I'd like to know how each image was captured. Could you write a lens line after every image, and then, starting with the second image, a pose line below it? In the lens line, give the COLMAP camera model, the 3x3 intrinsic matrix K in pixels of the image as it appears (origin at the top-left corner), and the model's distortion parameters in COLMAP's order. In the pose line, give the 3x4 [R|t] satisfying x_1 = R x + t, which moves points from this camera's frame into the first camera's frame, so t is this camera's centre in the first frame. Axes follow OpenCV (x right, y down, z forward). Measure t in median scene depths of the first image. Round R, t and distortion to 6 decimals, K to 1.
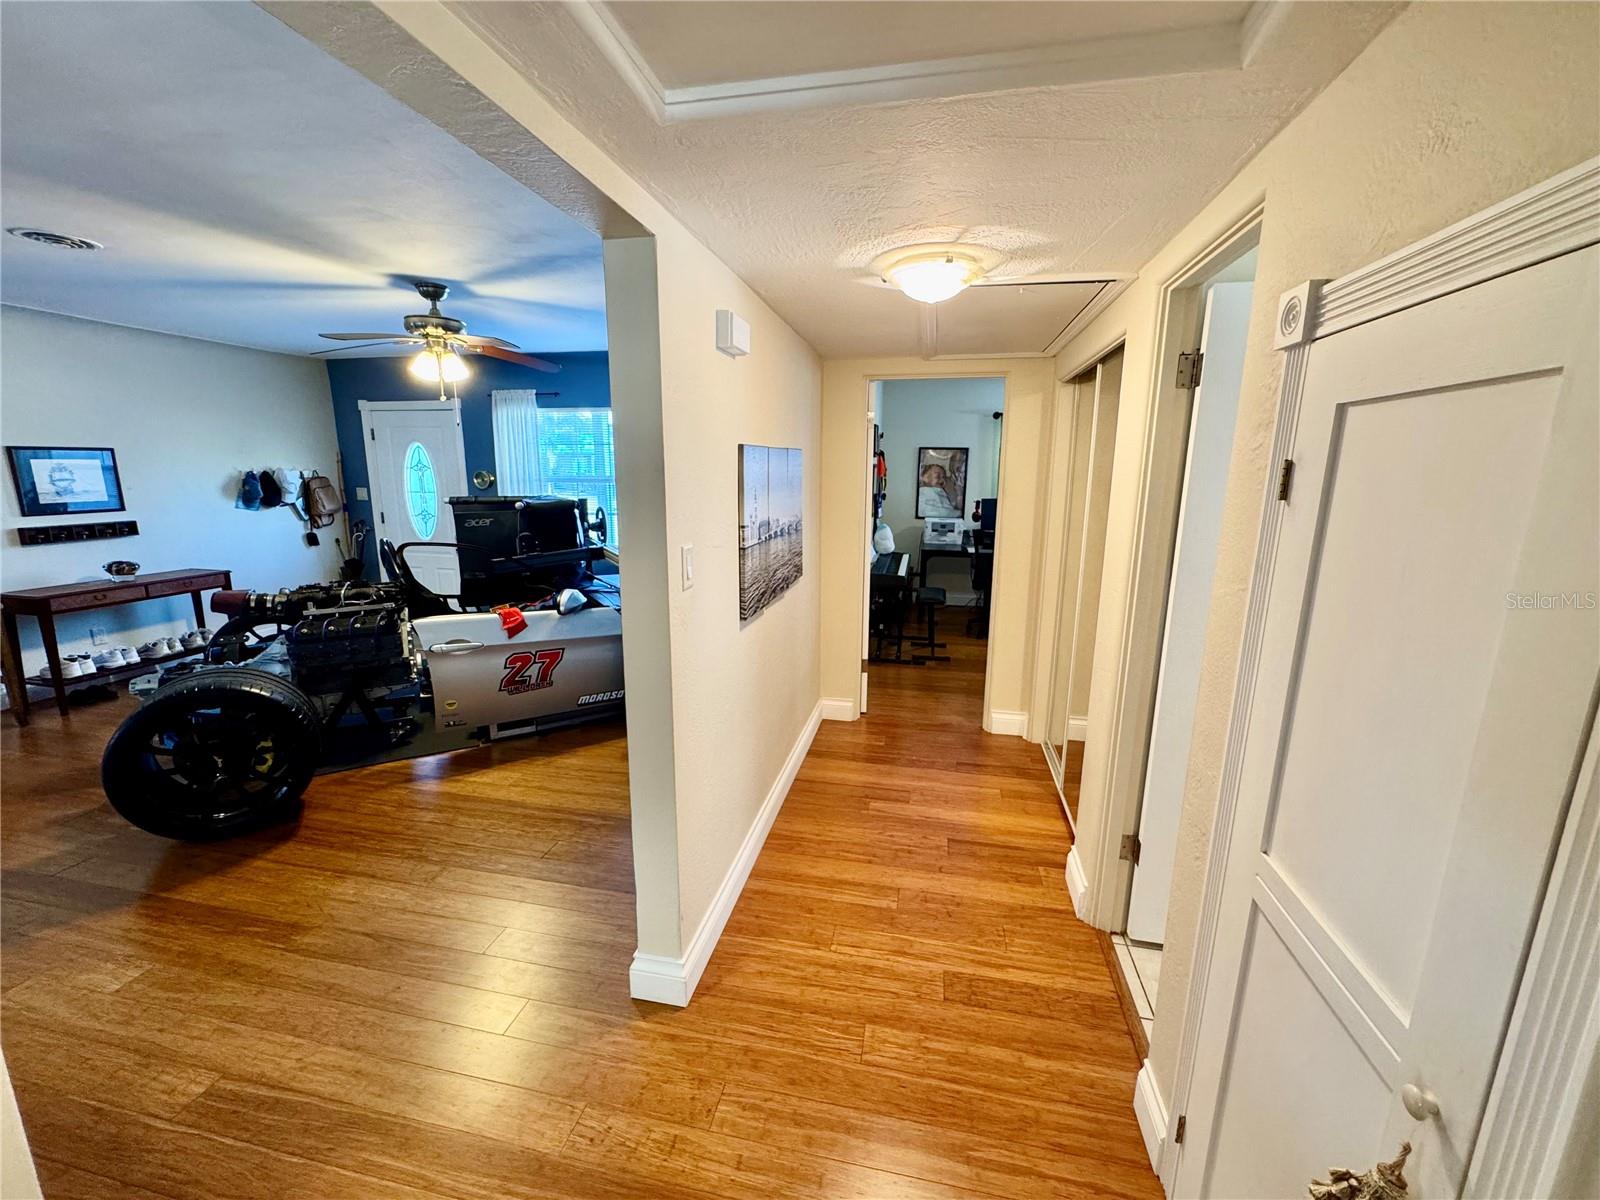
lens RADIAL K [[642.7, 0, 798.5], [0, 642.7, 603.3], [0, 0, 1]] dist [-0.005826, 0.001311]
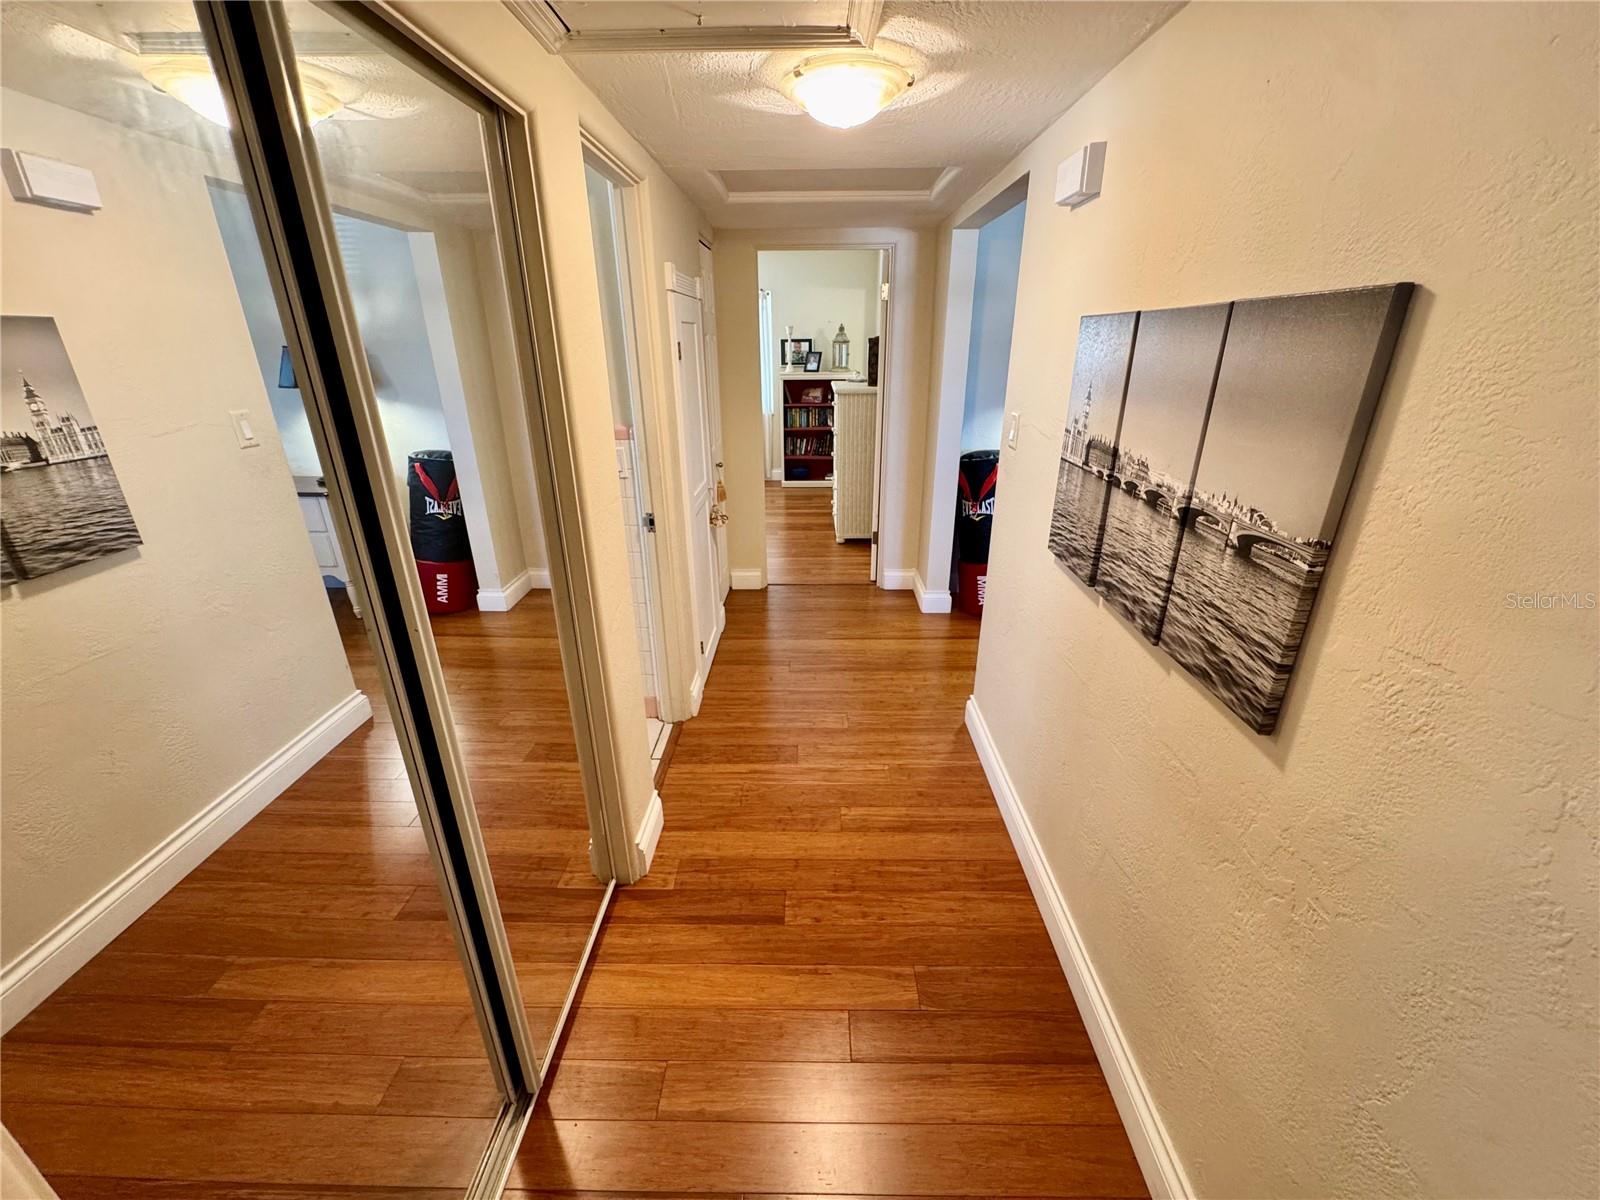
lens RADIAL K [[642.7, 0, 798.9], [0, 642.7, 596.8], [0, 0, 1]] dist [-0.005826, 0.001311]
pose [[-0.981873, 0.071211, -0.175654, 0.351196], [-0.038731, 0.831804, 0.553717, -0.337839], [0.185540, 0.550483, -0.813968, 1.537974]]
